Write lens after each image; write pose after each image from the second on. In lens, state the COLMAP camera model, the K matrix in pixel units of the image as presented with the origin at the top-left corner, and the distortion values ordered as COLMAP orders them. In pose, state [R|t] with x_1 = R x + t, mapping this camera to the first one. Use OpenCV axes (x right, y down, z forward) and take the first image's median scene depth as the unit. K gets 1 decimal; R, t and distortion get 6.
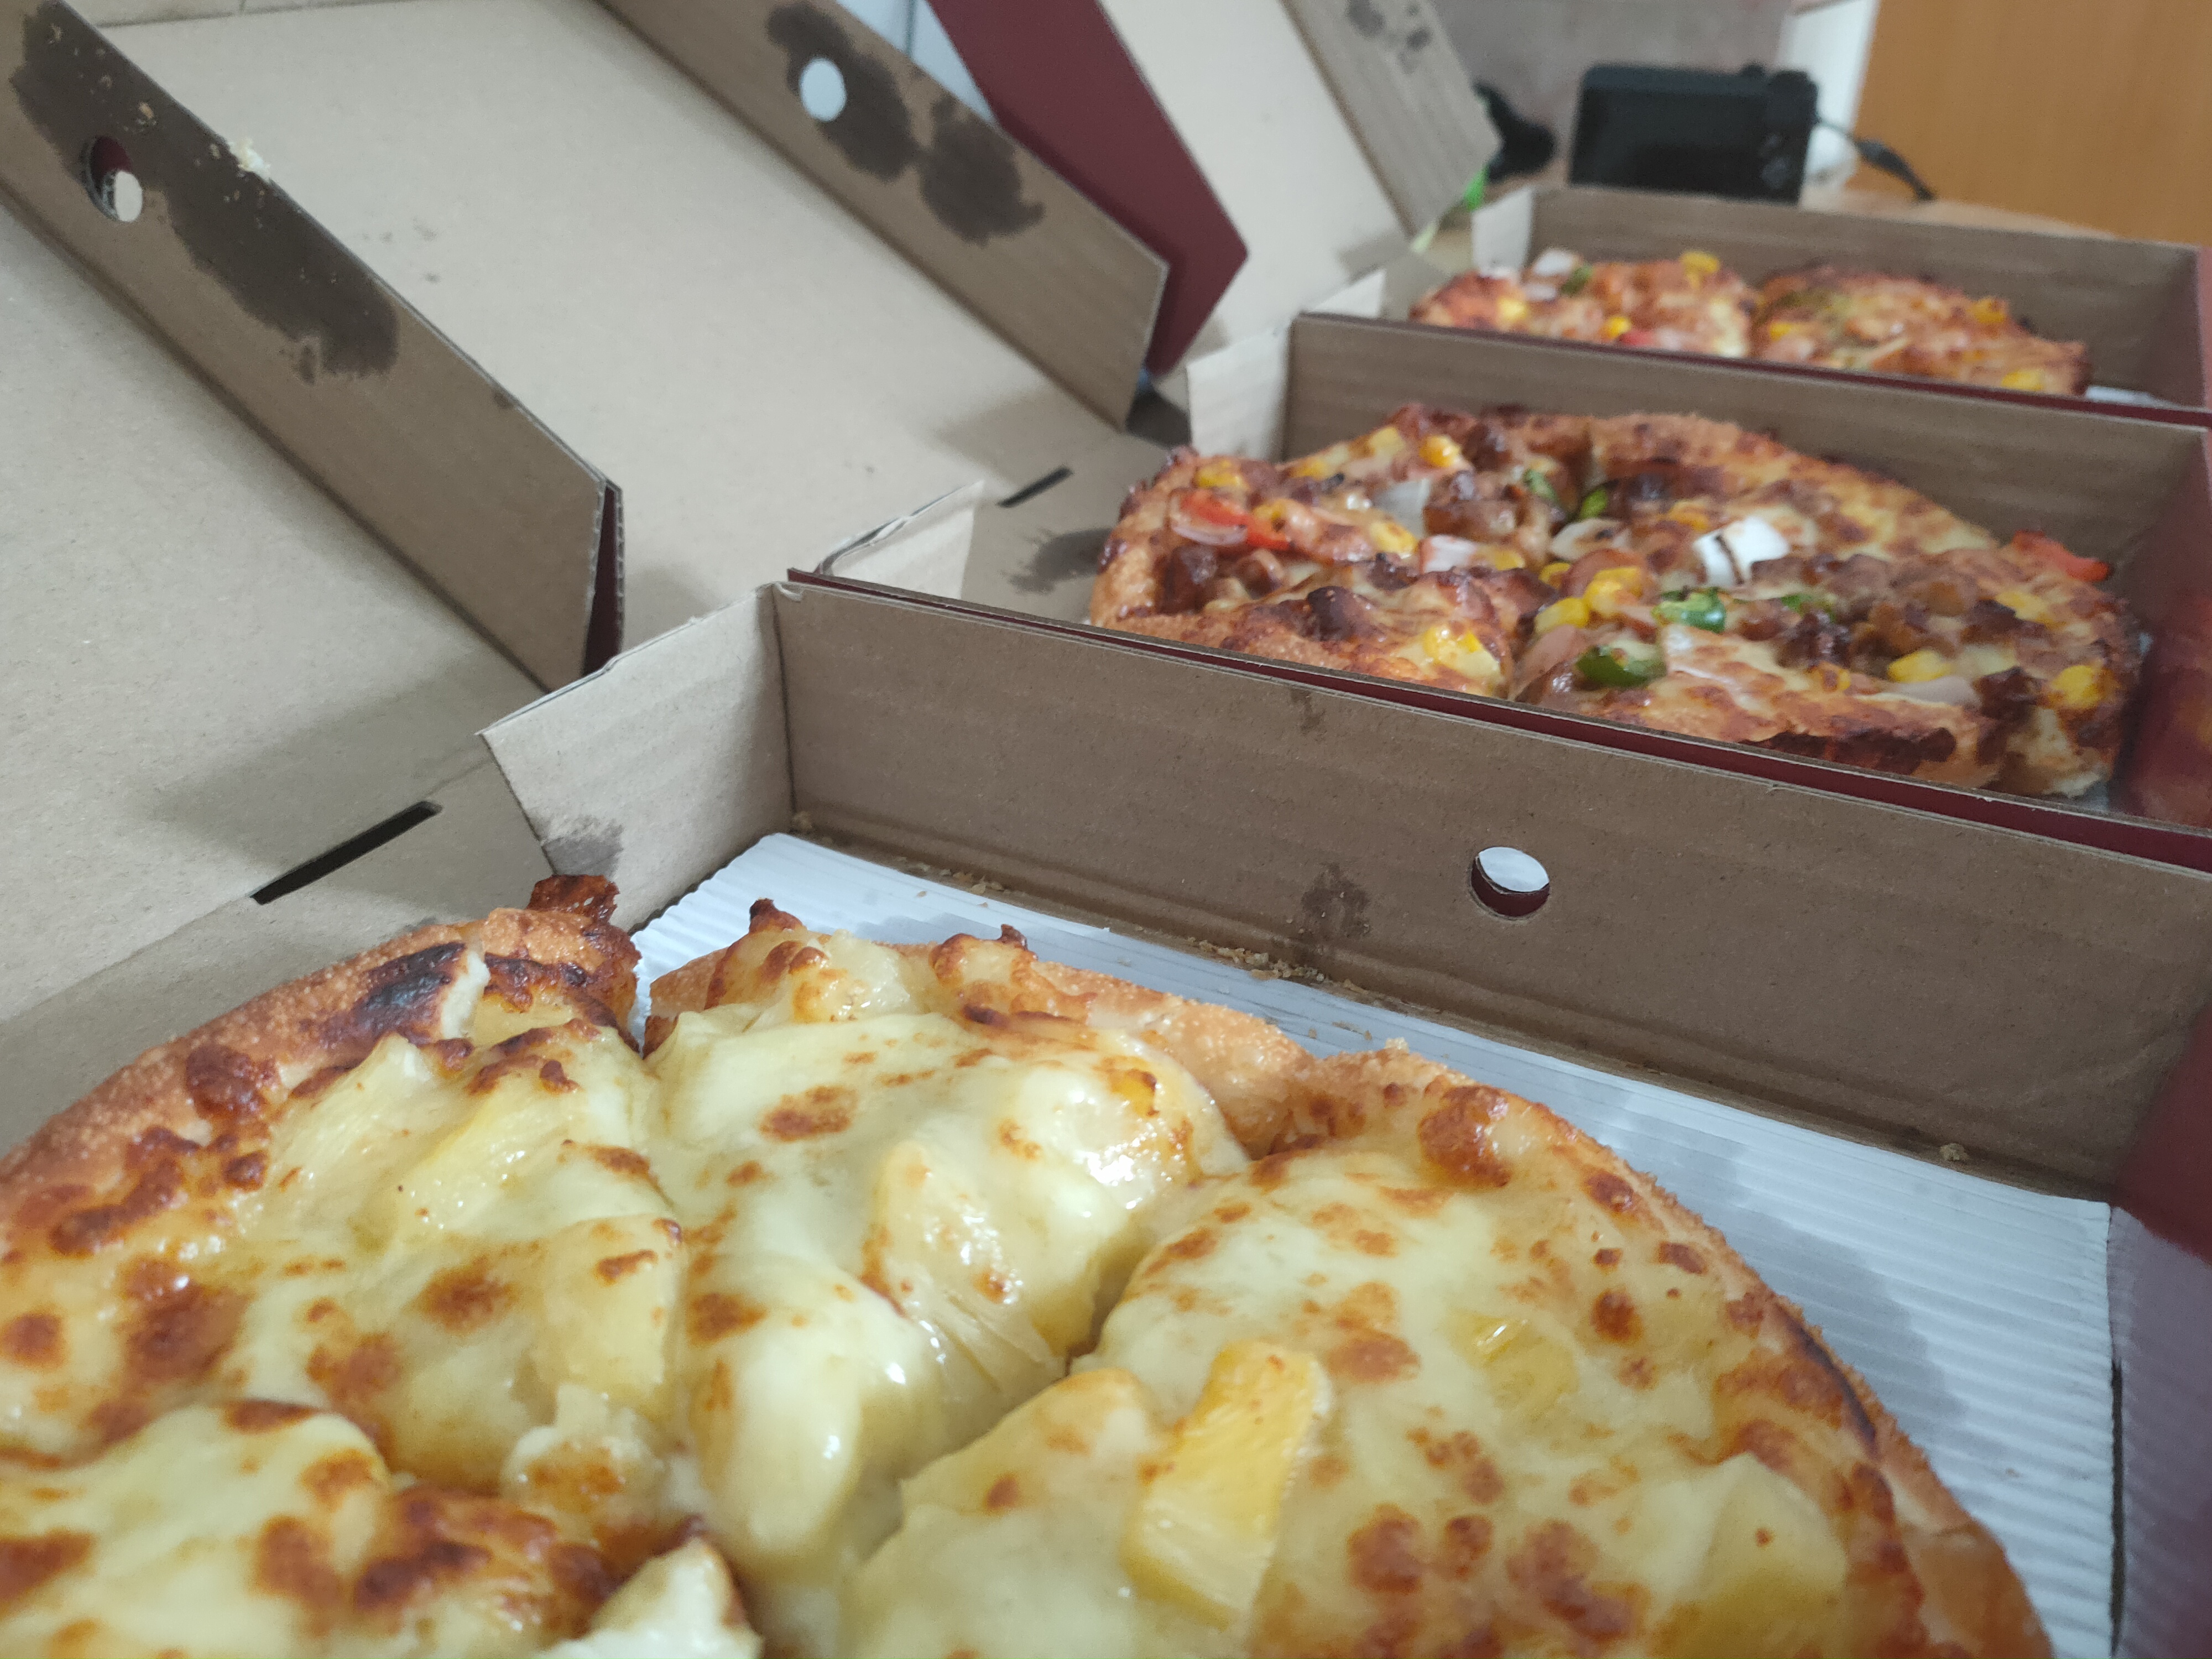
lens RADIAL K [[1710.3, 0, 1099.2], [0, 1710.3, 830.5], [0, 0, 1]] dist [0.025393, -0.057735]
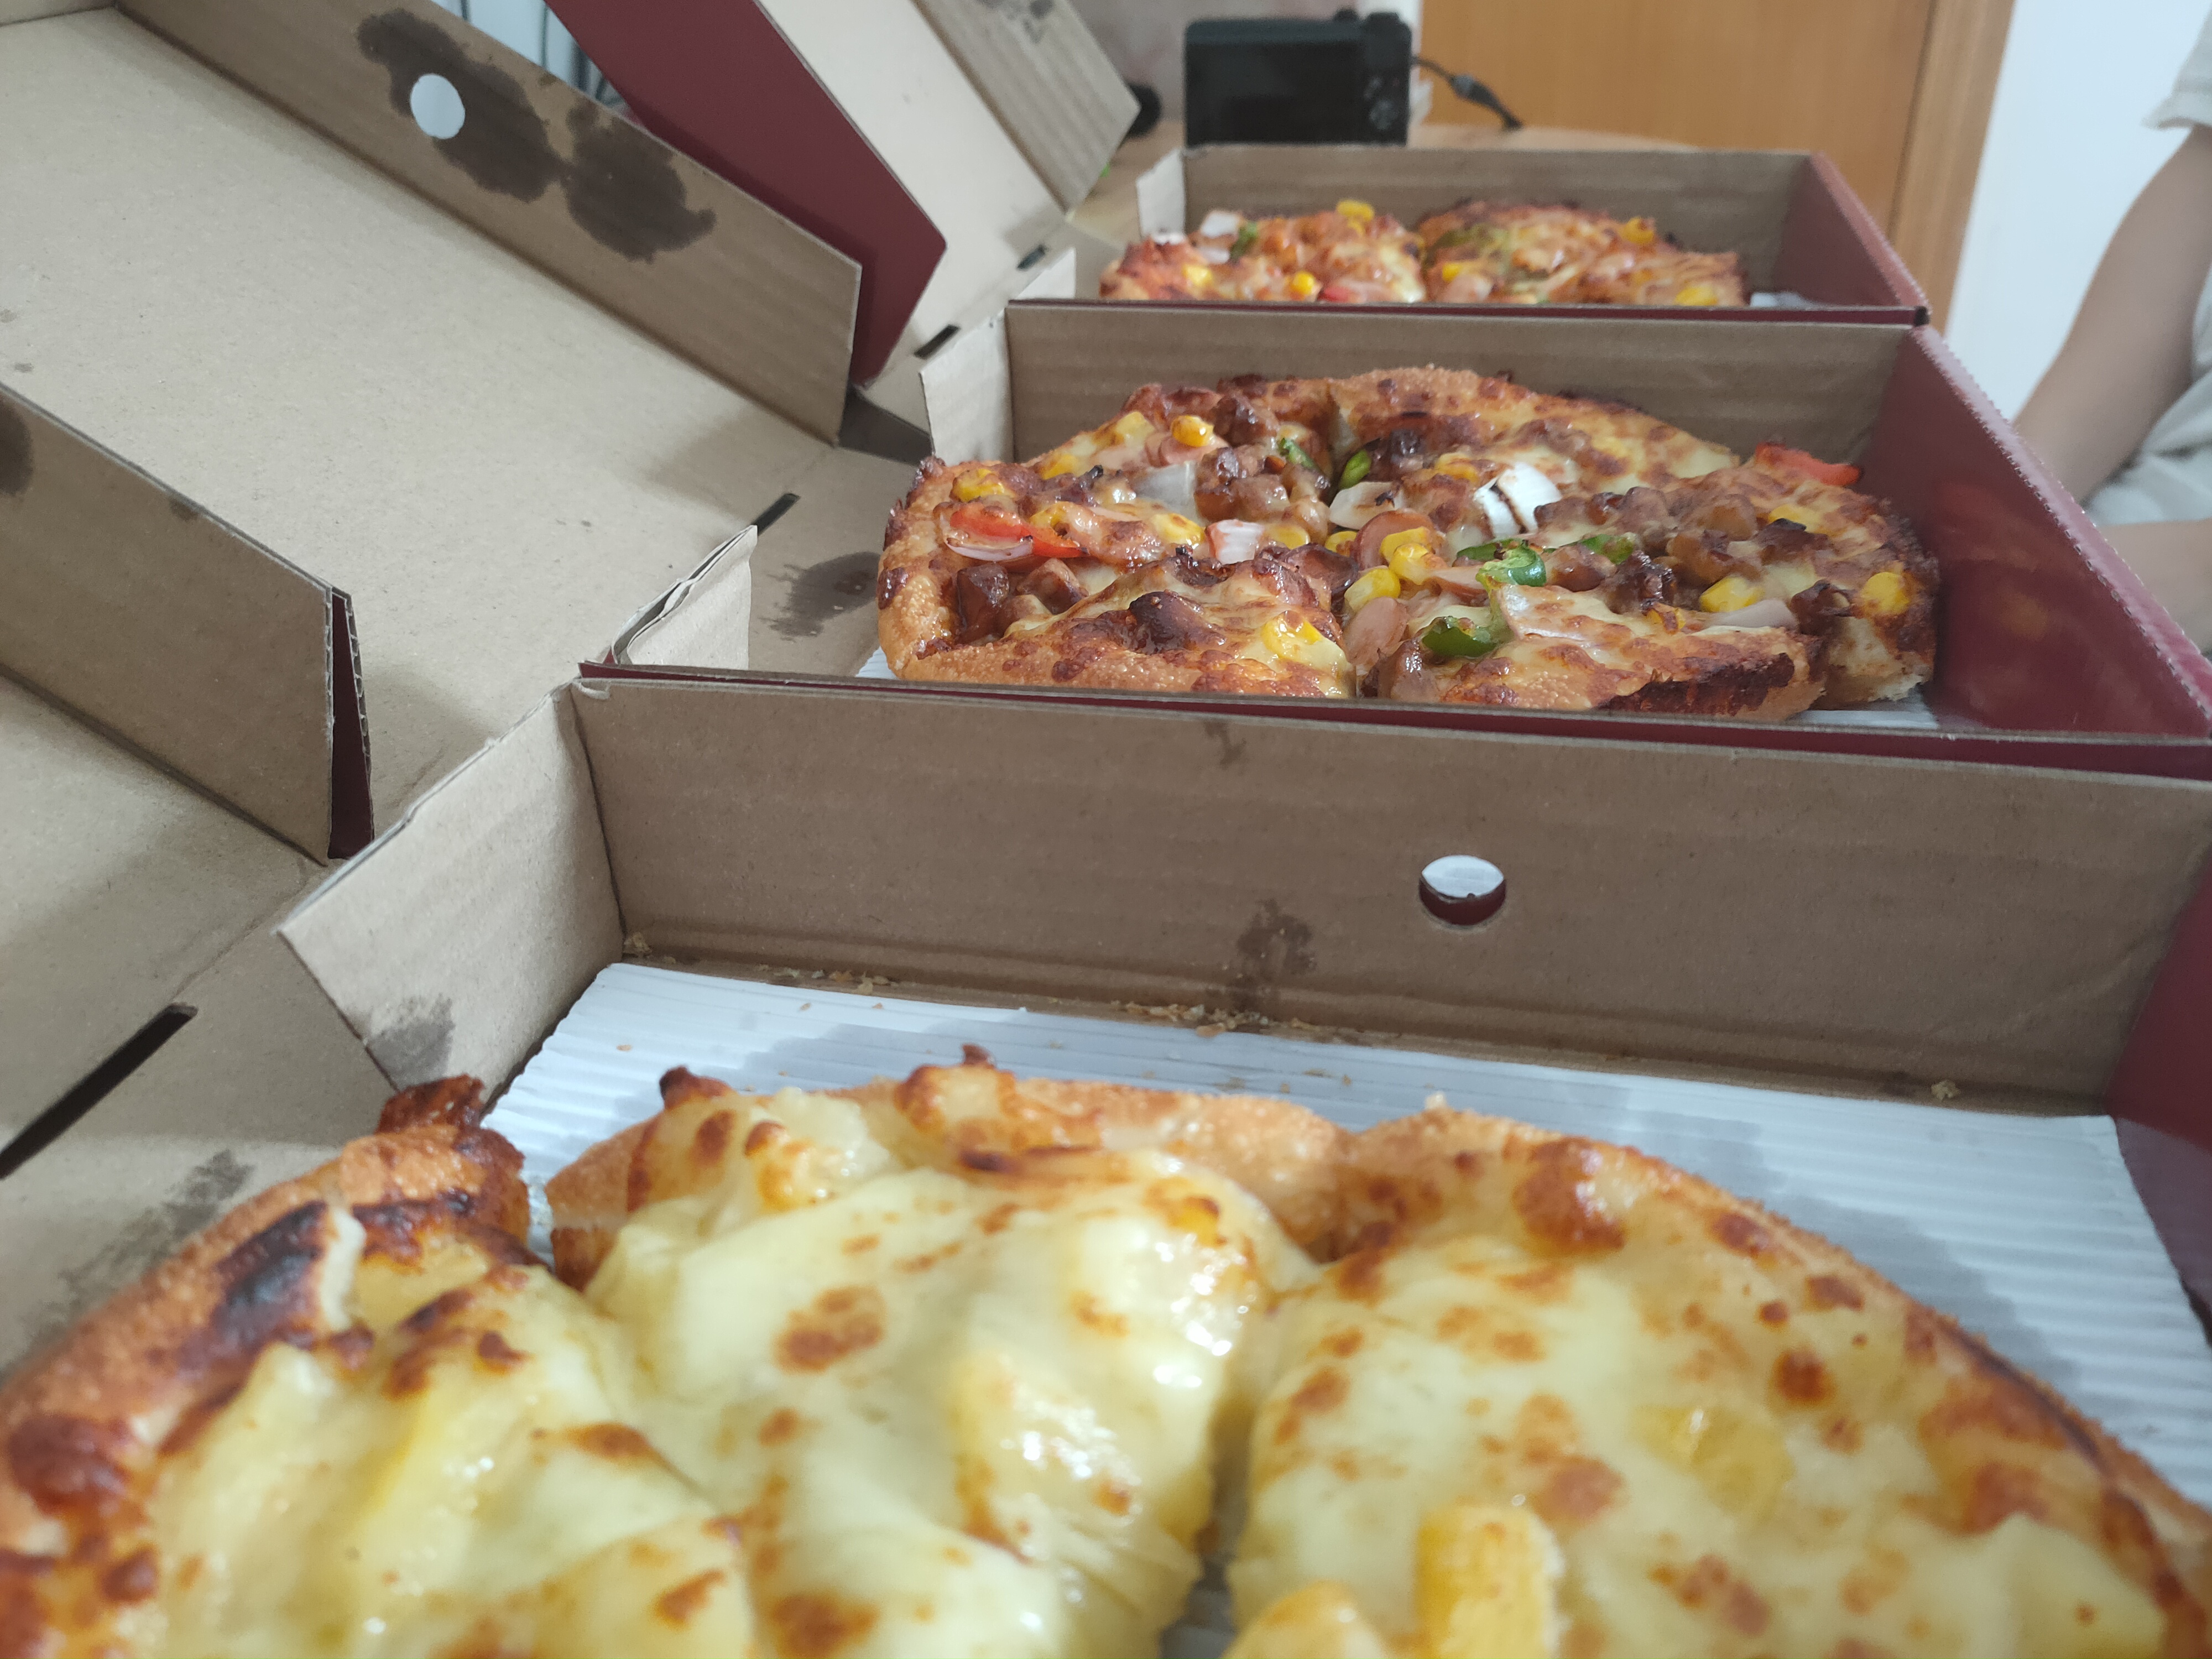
lens RADIAL K [[1690.8, 0, 1106.0], [0, 1690.8, 829.5], [0, 0, 1]] dist [0.033754, -0.057846]
pose [[0.965607, -0.163268, 0.202353, -0.115957], [0.160310, 0.986579, 0.031034, -0.055531], [-0.204704, 0.002473, 0.978821, 0.112810]]
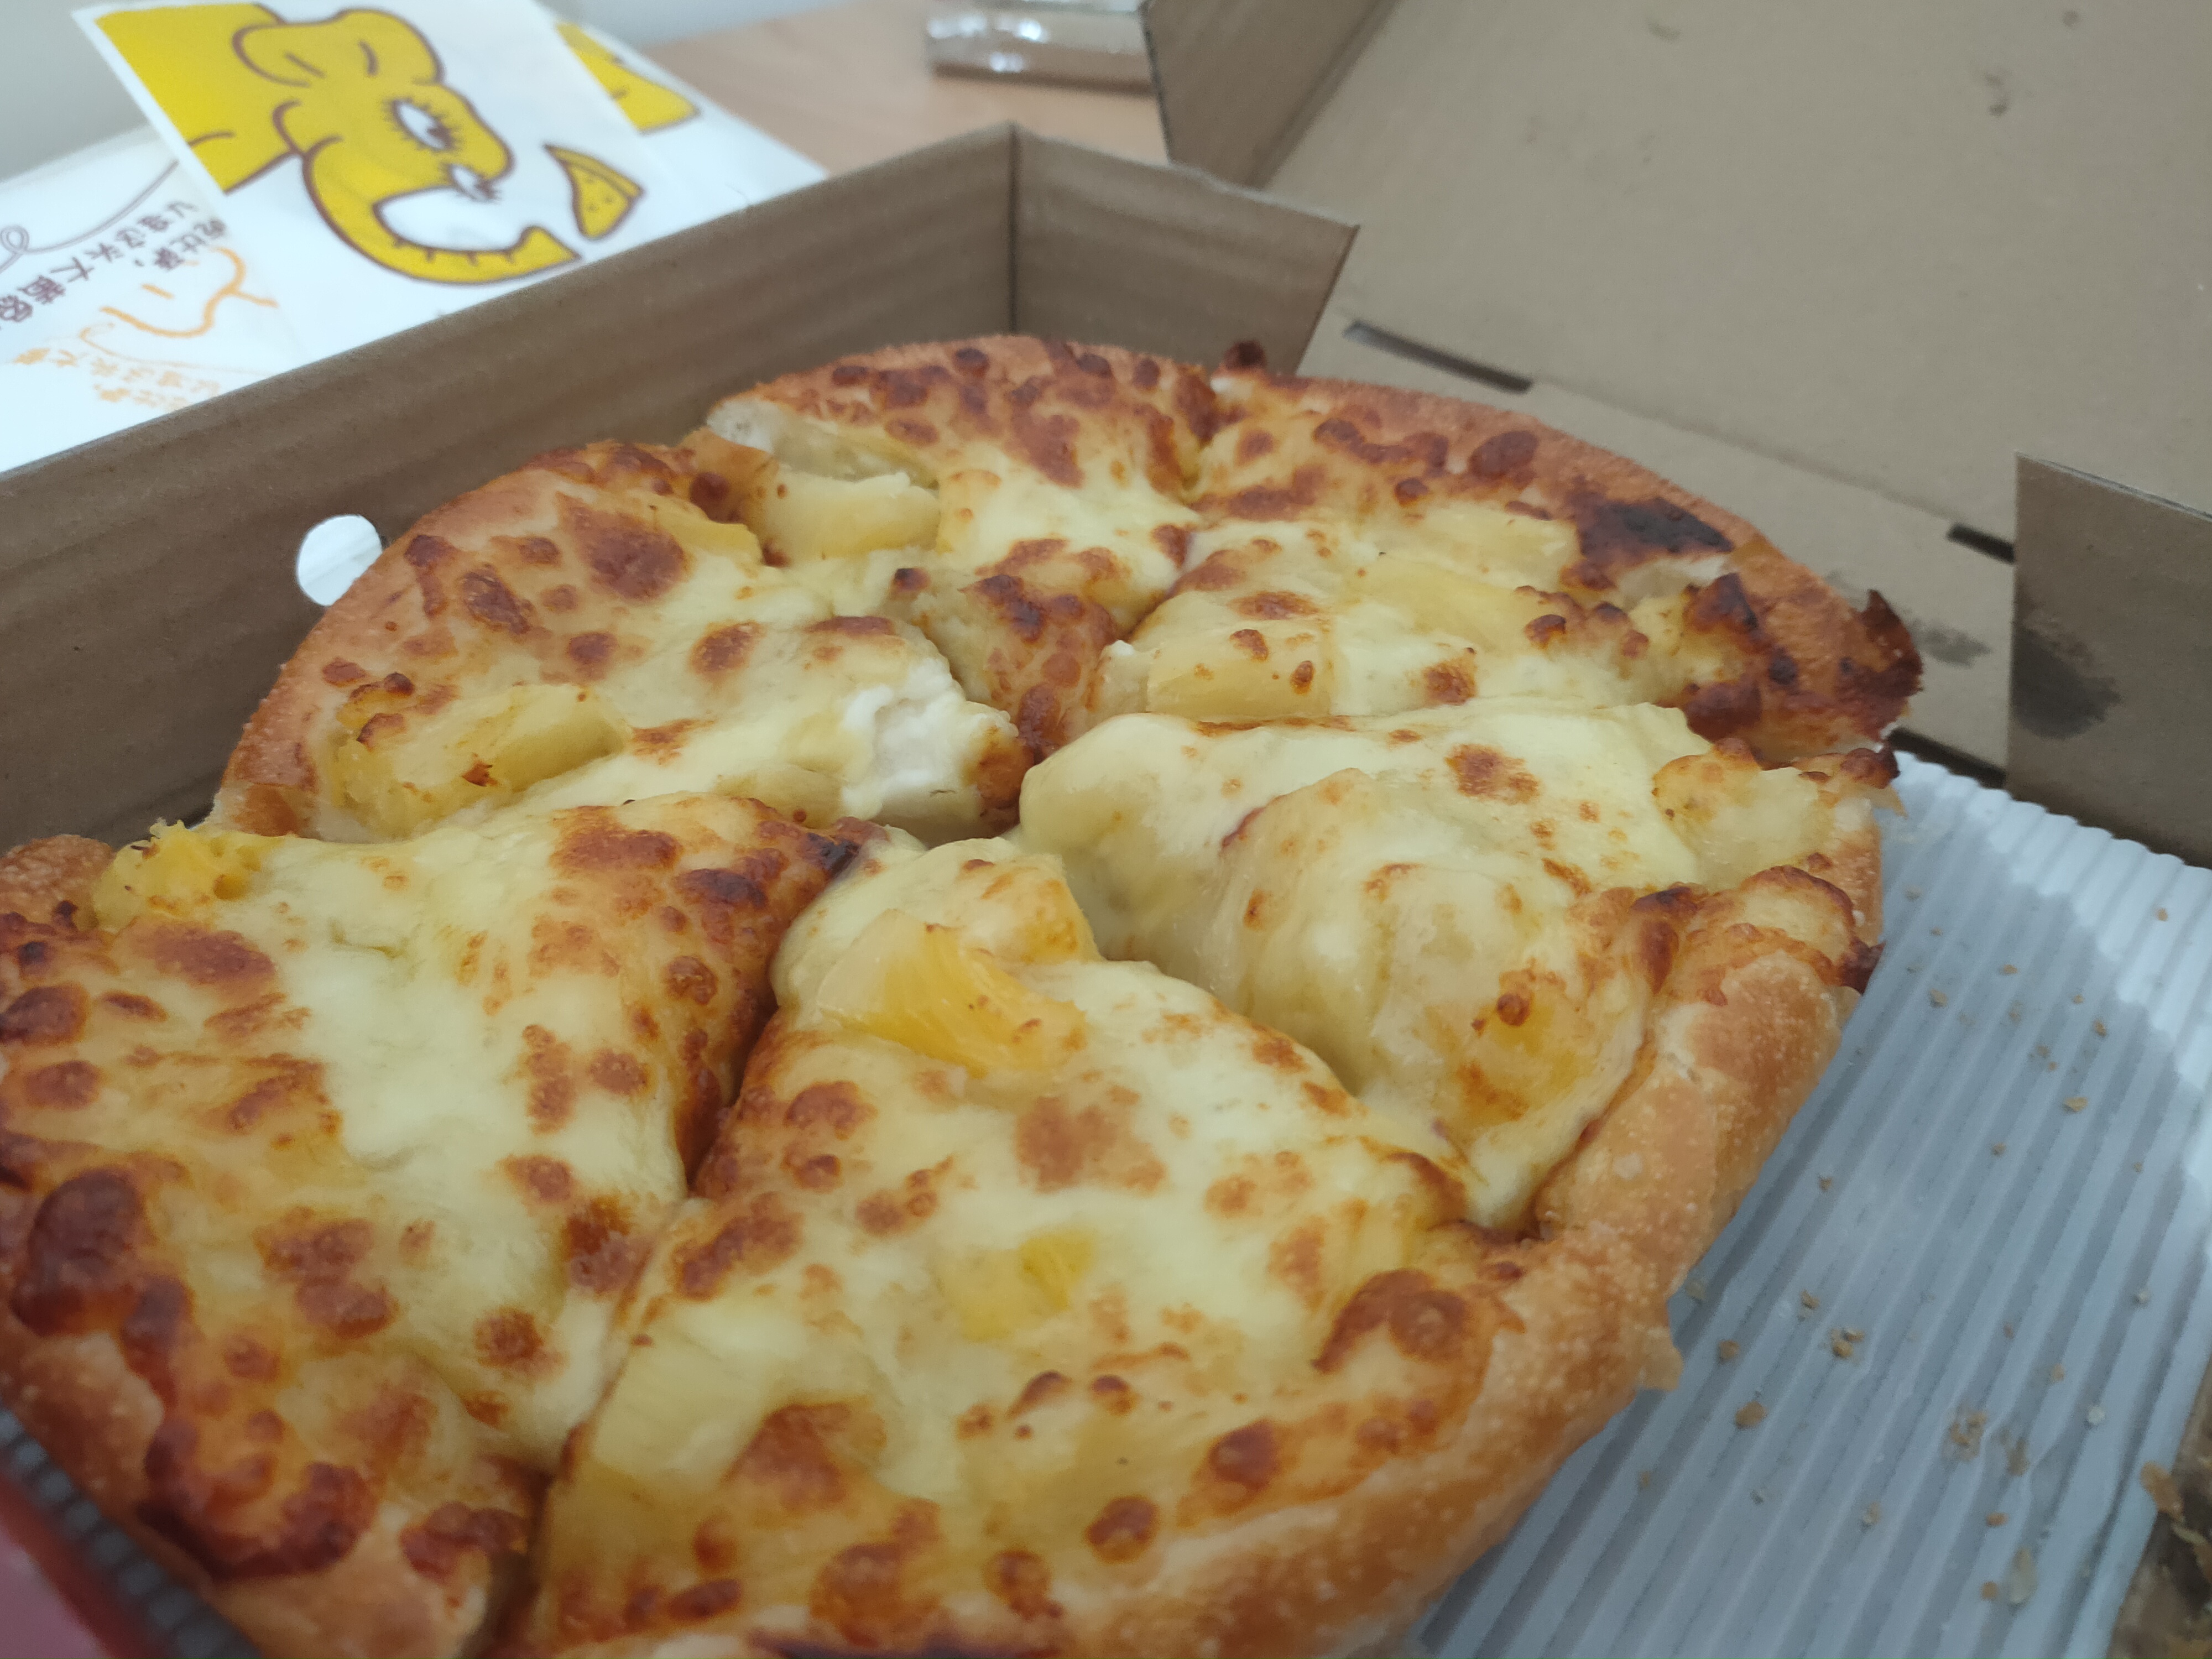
lens RADIAL K [[1710.3, 0, 1099.2], [0, 1710.3, 830.5], [0, 0, 1]] dist [0.025393, -0.057735]
pose [[-0.189163, 0.618039, -0.763050, 0.426390], [-0.507803, 0.603533, 0.614723, -0.199910], [0.840448, 0.503762, 0.199676, 0.450109]]
